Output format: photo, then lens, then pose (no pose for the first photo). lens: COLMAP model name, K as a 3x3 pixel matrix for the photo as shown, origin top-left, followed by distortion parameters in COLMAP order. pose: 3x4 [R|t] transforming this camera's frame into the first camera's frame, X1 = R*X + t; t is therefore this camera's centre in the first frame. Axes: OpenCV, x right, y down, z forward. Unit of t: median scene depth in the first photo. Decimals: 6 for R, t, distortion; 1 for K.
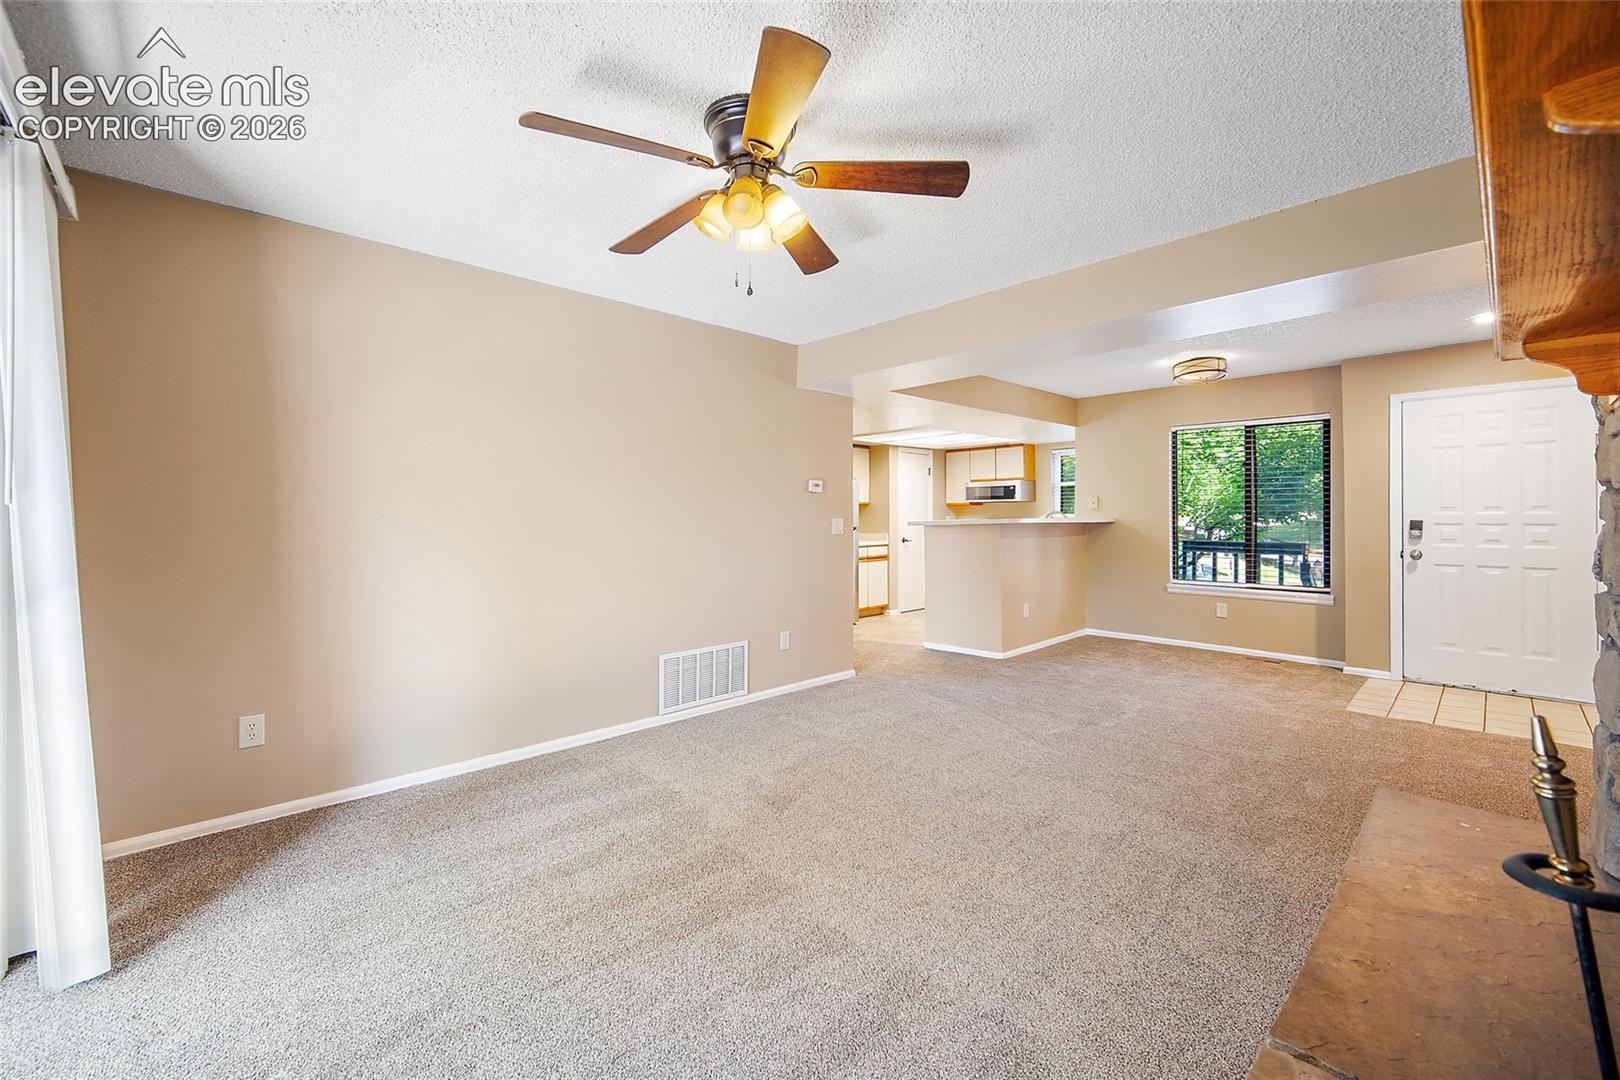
lens RADIAL K [[647.8, 0, 803.5], [0, 647.8, 517.3], [0, 0, 1]] dist [-0.003930, -0.000389]
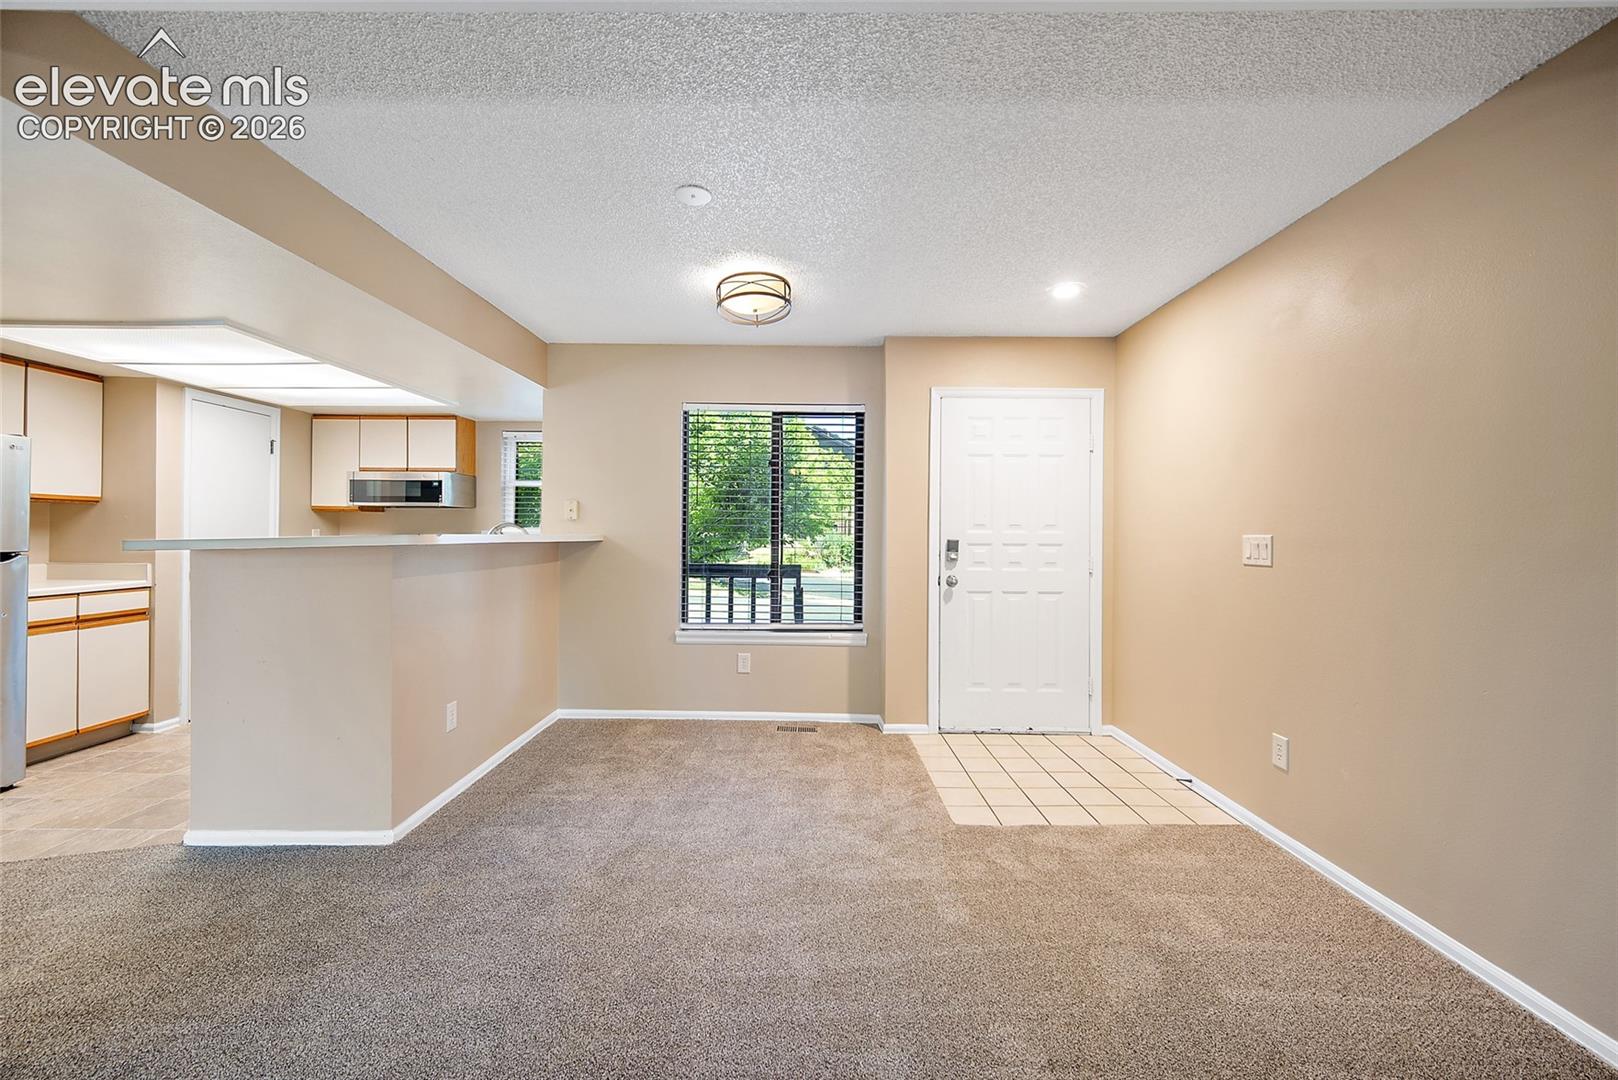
lens RADIAL K [[647.0, 0, 804.2], [0, 647.0, 529.5], [0, 0, 1]] dist [-0.003930, -0.000389]
pose [[0.690338, 0.010432, 0.723412, 0.141165], [-0.007832, 0.999945, -0.006946, -0.000959], [-0.723445, -0.000871, 0.690382, 0.380212]]
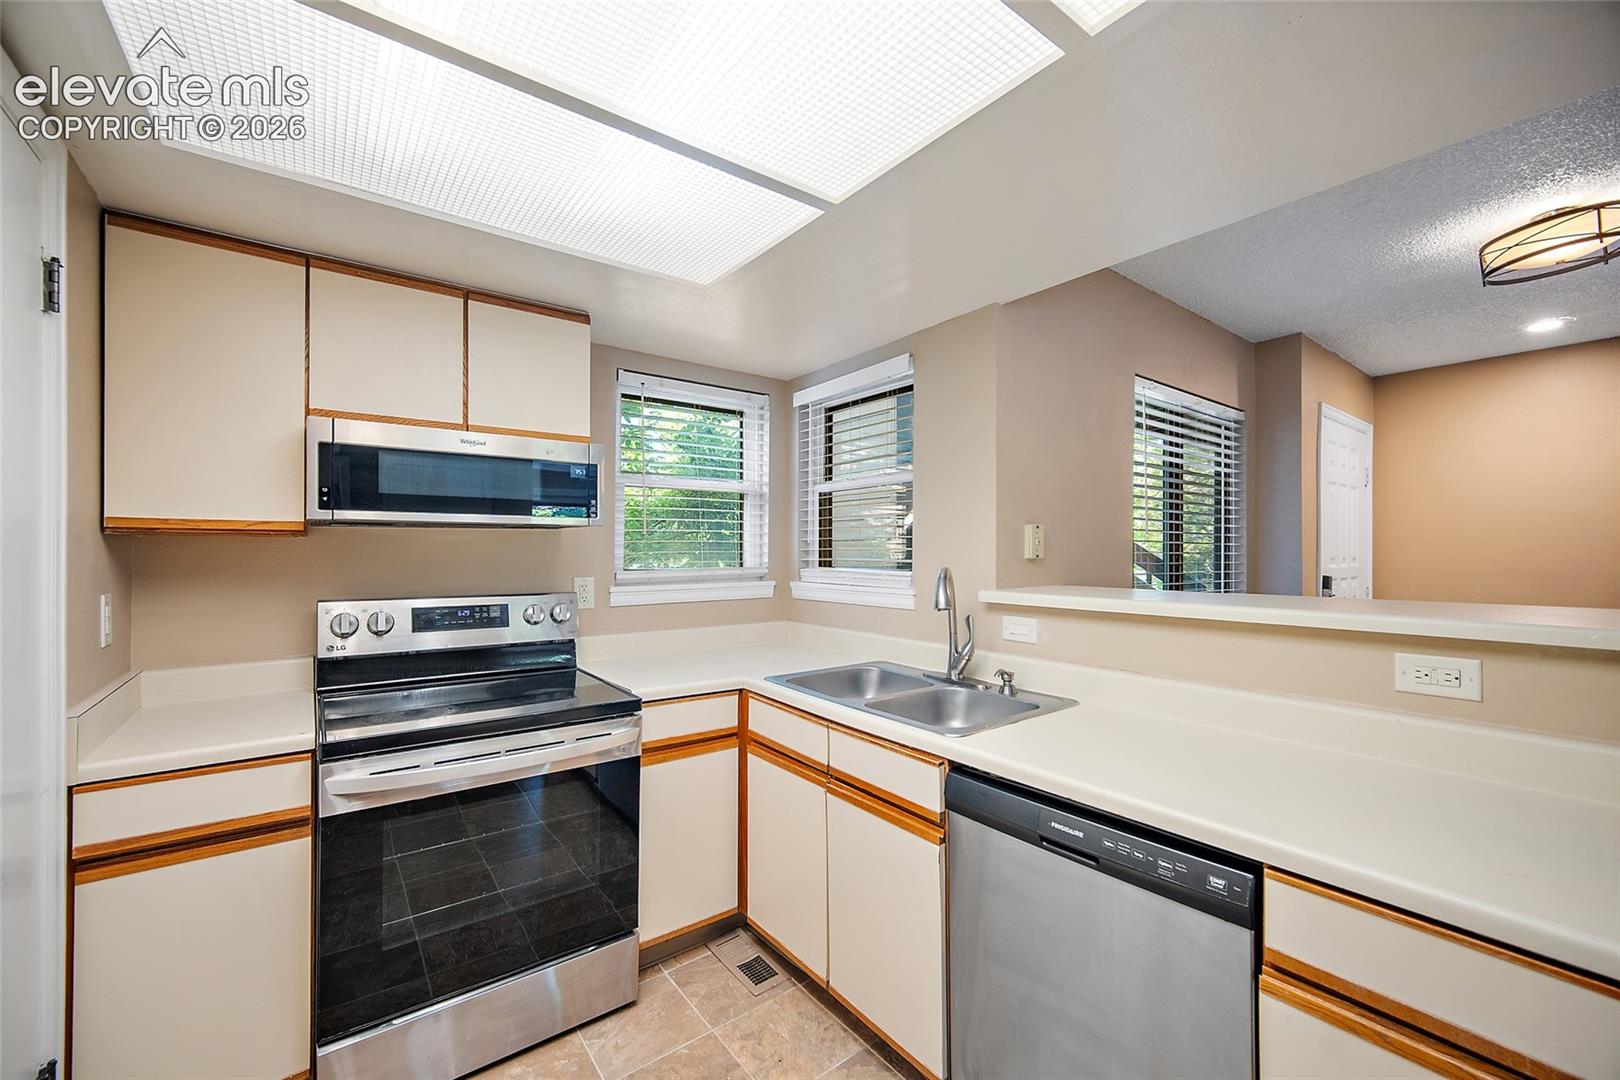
lens RADIAL K [[647.8, 0, 811.0], [0, 647.8, 544.7], [0, 0, 1]] dist [-0.003930, -0.000389]
pose [[0.111794, 0.012073, 0.993658, 0.095652], [0.001224, 0.999924, -0.012287, -0.016191], [-0.993731, 0.002589, 0.111770, 1.030531]]
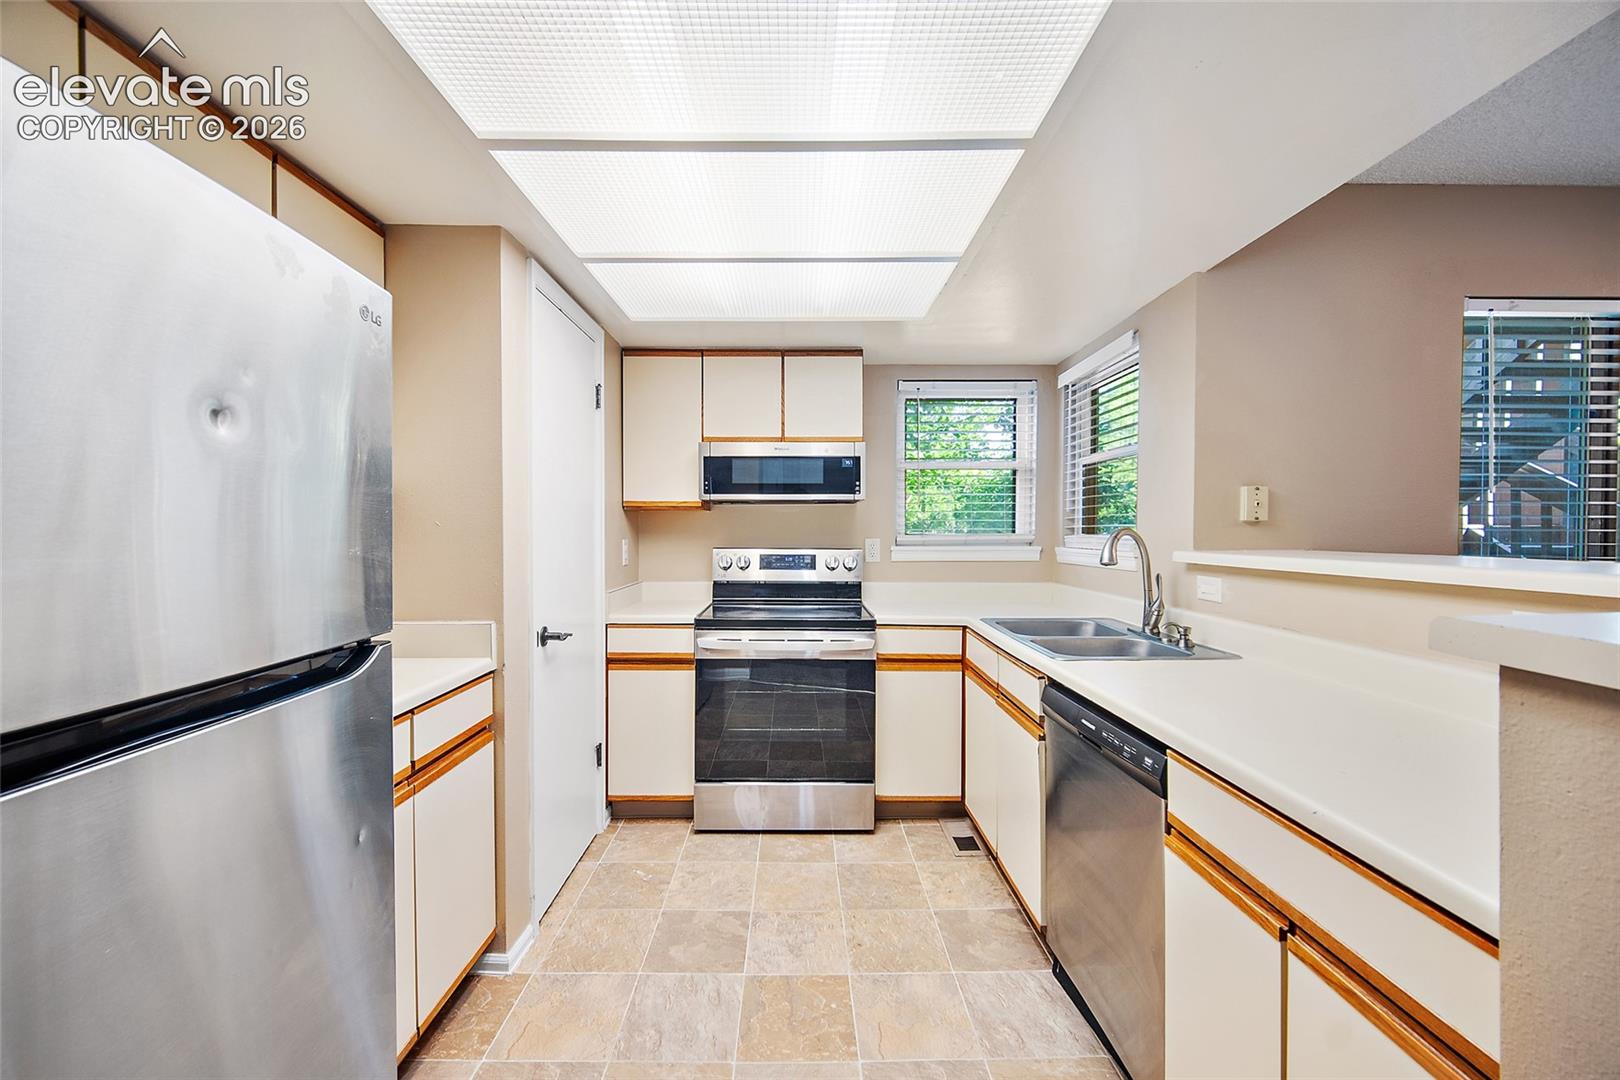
lens RADIAL K [[647.8, 0, 797.5], [0, 647.8, 531.1], [0, 0, 1]] dist [-0.003930, -0.000389]
pose [[0.694764, 0.003974, 0.719226, 0.048008], [-0.002056, 0.999992, -0.003540, -0.006535], [-0.719234, 0.000981, 0.694767, 0.897340]]
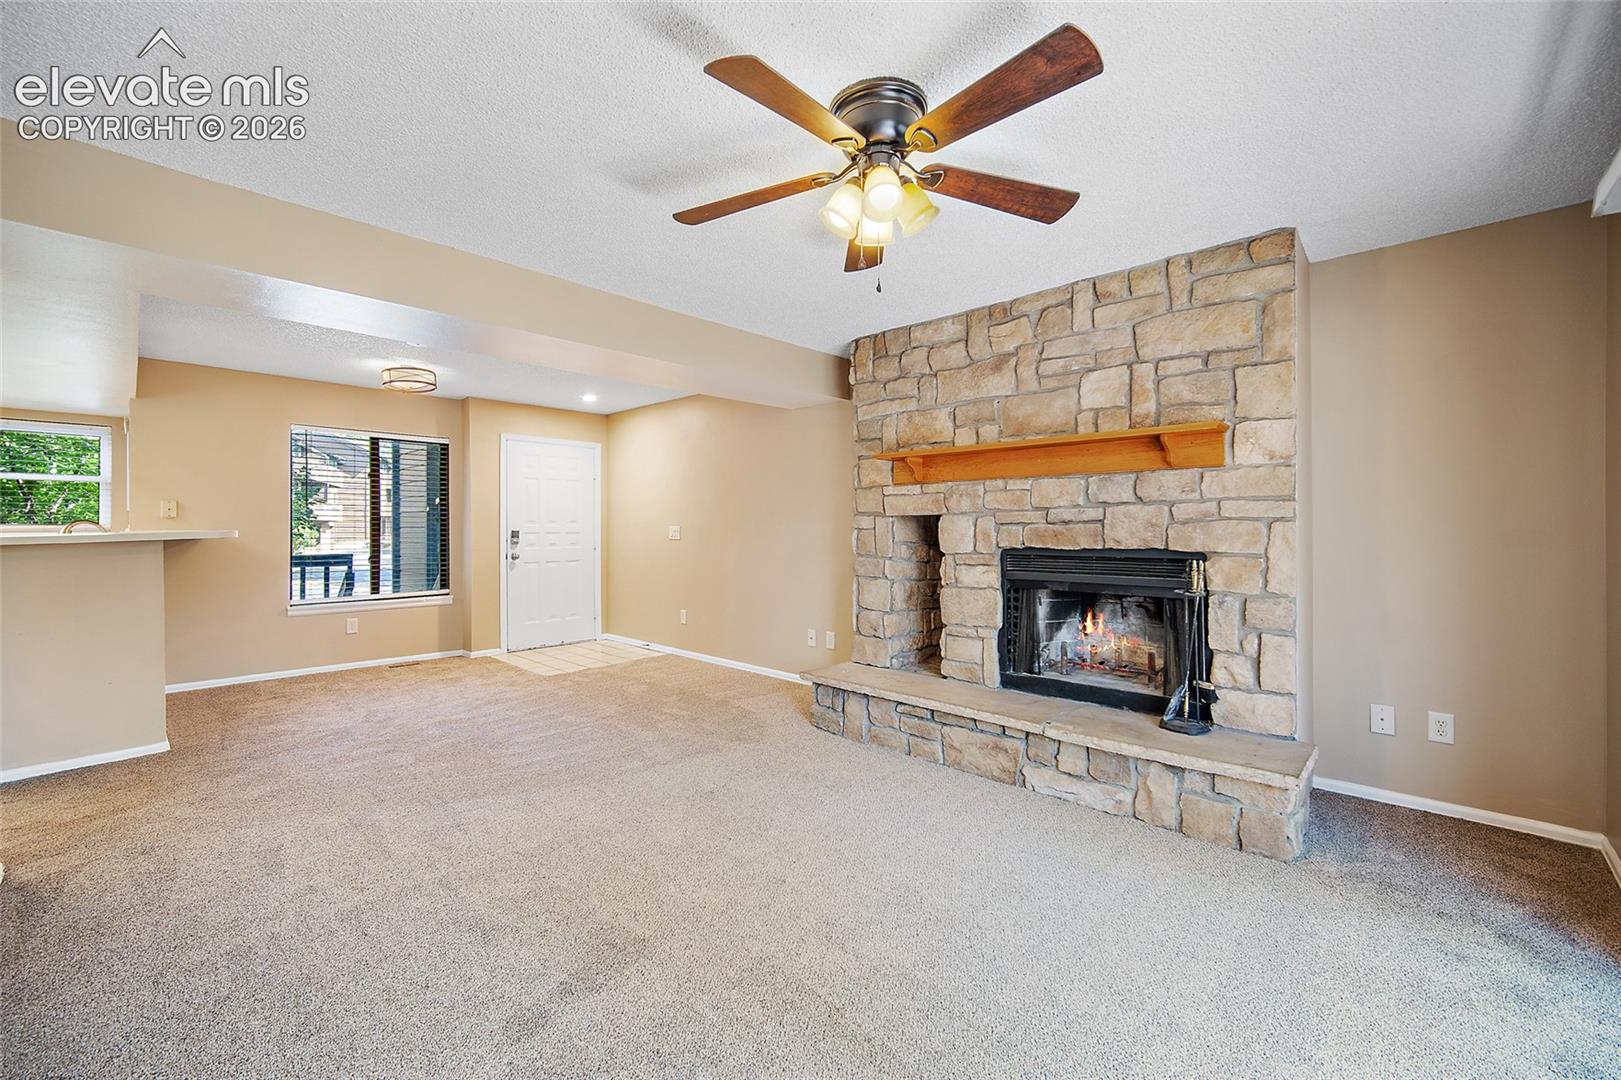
lens RADIAL K [[648.2, 0, 804.3], [0, 648.2, 529.1], [0, 0, 1]] dist [-0.003930, -0.000389]
pose [[-0.053806, -0.004877, 0.998539, -0.290009], [0.002497, 0.999984, 0.005019, -0.002400], [-0.998548, 0.002764, -0.053793, 0.321836]]
